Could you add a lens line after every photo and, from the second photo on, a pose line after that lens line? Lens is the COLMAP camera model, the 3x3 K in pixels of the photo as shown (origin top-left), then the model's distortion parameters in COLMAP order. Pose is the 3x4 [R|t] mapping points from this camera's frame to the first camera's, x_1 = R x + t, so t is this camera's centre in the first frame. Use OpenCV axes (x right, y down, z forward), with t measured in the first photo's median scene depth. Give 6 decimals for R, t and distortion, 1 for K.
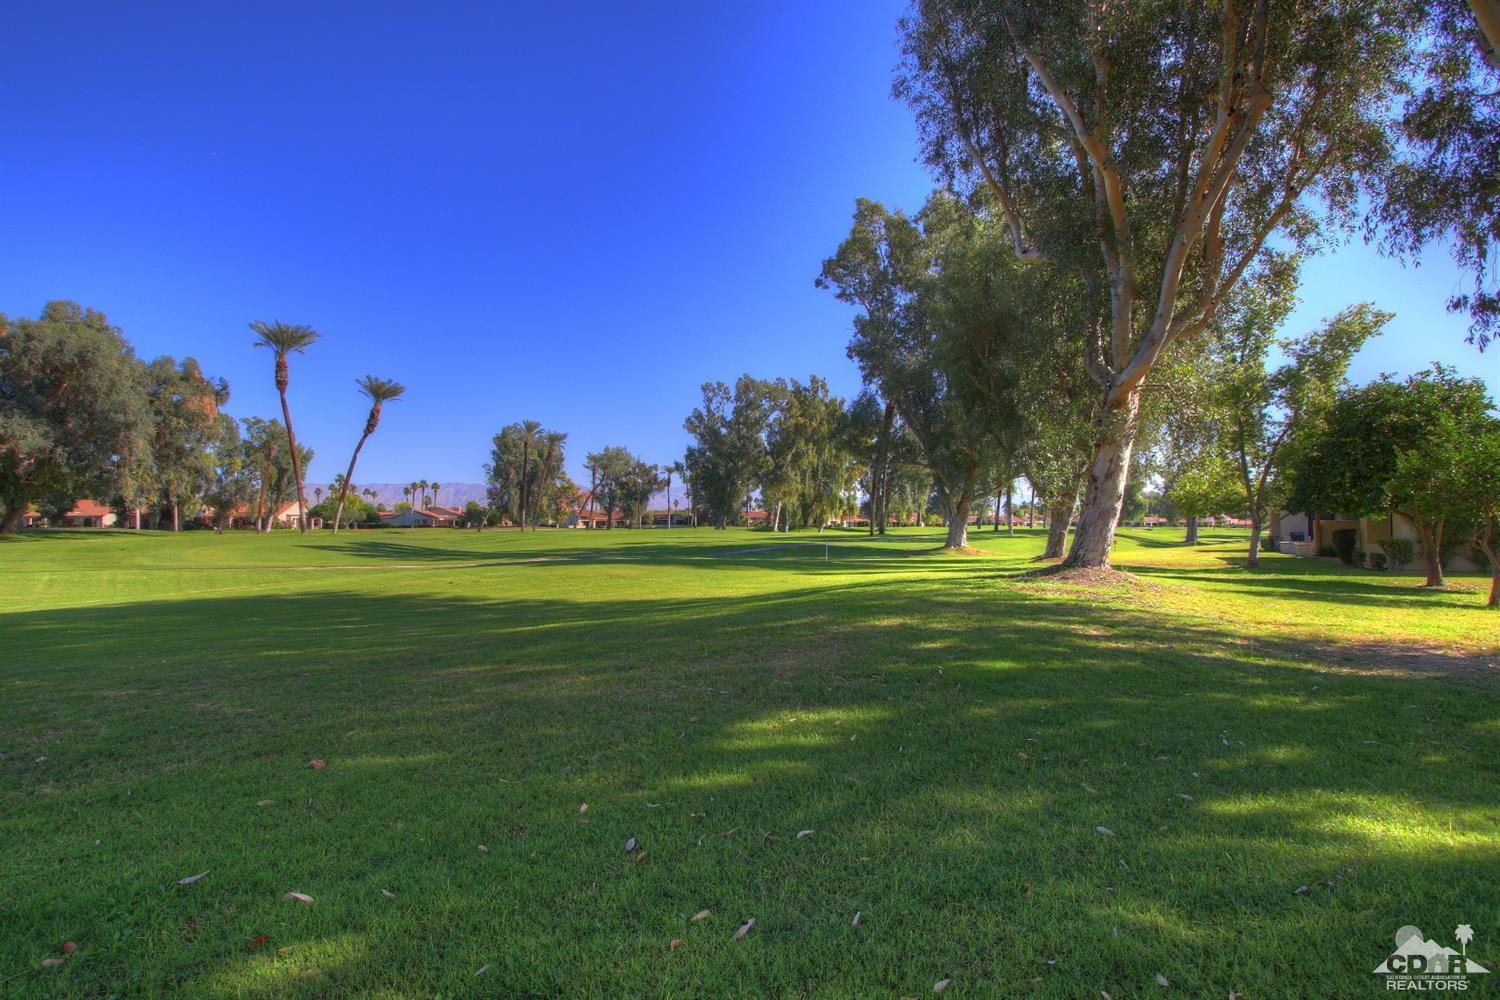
lens RADIAL K [[711.9, 0, 746.7], [0, 711.9, 509.0], [0, 0, 1]] dist [-0.012368, -0.002816]
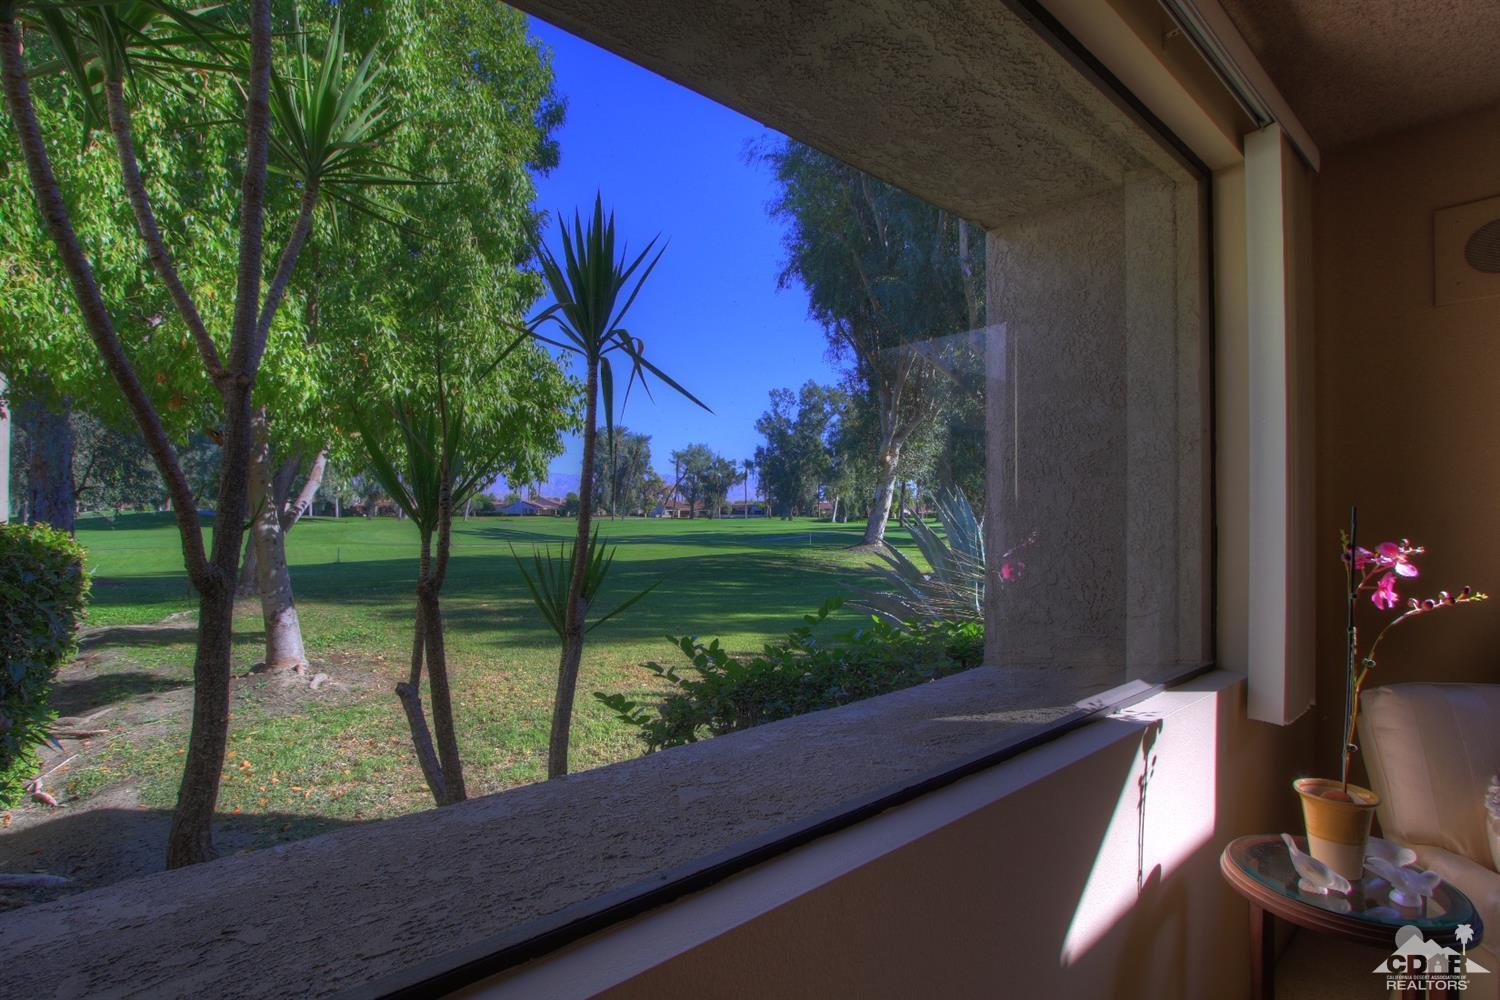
lens RADIAL K [[711.9, 0, 732.9], [0, 711.9, 497.8], [0, 0, 1]] dist [-0.012368, -0.002816]
pose [[0.989829, 0.004349, -0.142196, 0.036350], [-0.004594, 0.999988, -0.001392, -0.004249], [0.142188, 0.002031, 0.989838, -0.105264]]
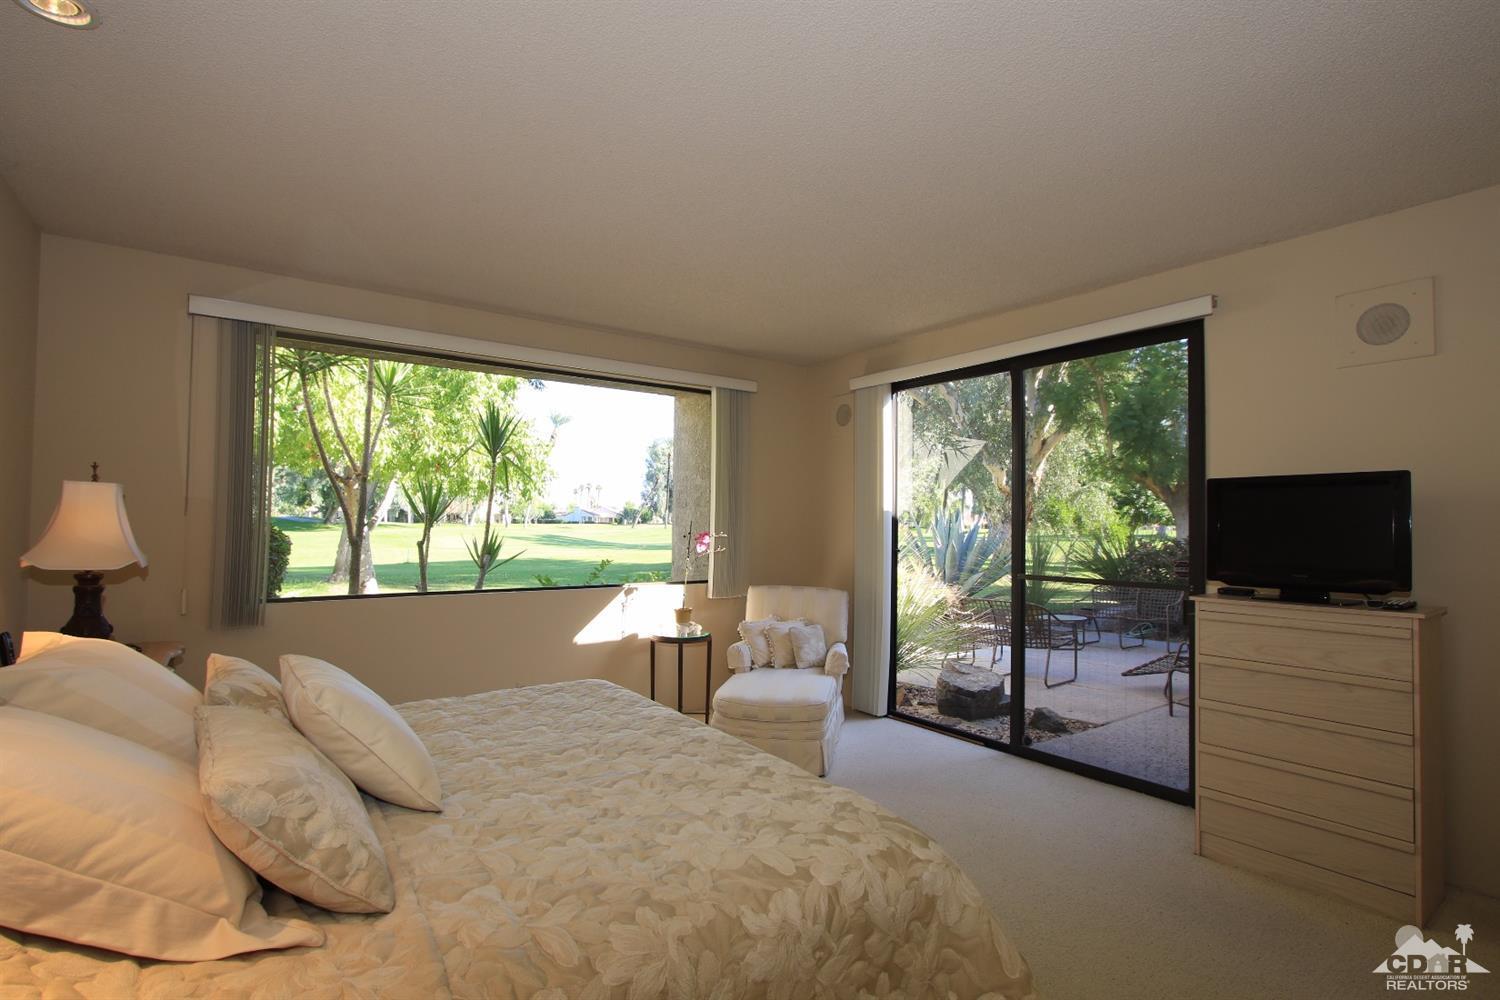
lens RADIAL K [[703.1, 0, 749.7], [0, 703.1, 505.8], [0, 0, 1]] dist [-0.016586, 0.001138]
pose [[0.979958, 0.010022, -0.198950, 0.054727], [-0.010749, 0.999939, -0.002574, -0.004866], [0.198912, 0.004661, 0.980006, -0.128083]]
